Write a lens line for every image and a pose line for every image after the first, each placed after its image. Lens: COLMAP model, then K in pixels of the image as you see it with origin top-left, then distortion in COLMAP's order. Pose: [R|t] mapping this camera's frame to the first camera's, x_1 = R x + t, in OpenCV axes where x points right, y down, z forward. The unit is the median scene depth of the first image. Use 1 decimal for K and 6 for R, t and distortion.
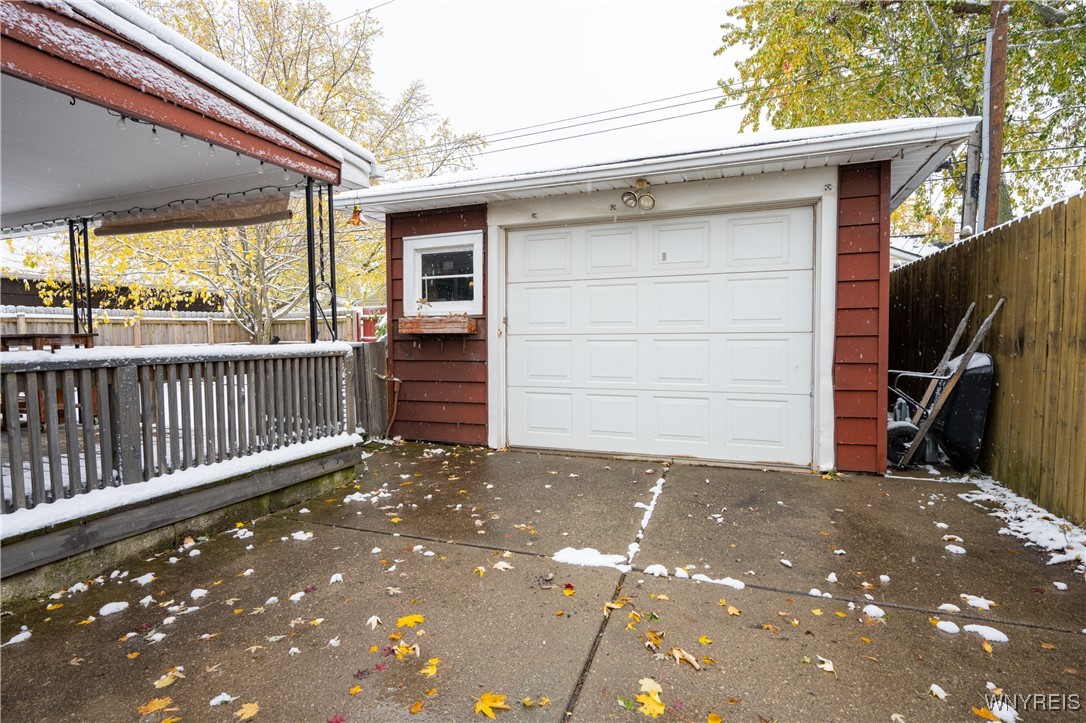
lens RADIAL K [[546.5, 0, 540.4], [0, 546.5, 364.1], [0, 0, 1]] dist [-0.002849, -0.000334]
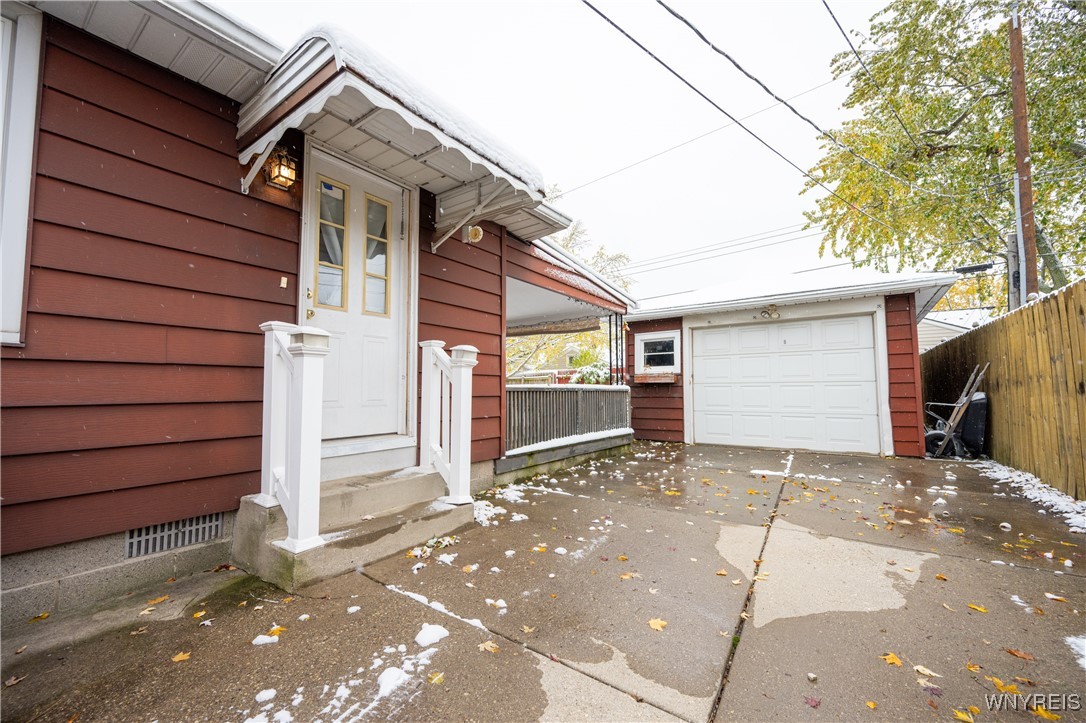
lens RADIAL K [[428.2, 0, 544.3], [0, 428.2, 365.5], [0, 0, 1]] dist [-0.002526, -0.000444]
pose [[0.972225, -0.008324, -0.233900, -0.240857], [-0.018563, 0.993477, -0.112511, 0.068234], [0.233311, 0.113728, 0.965729, -0.628069]]
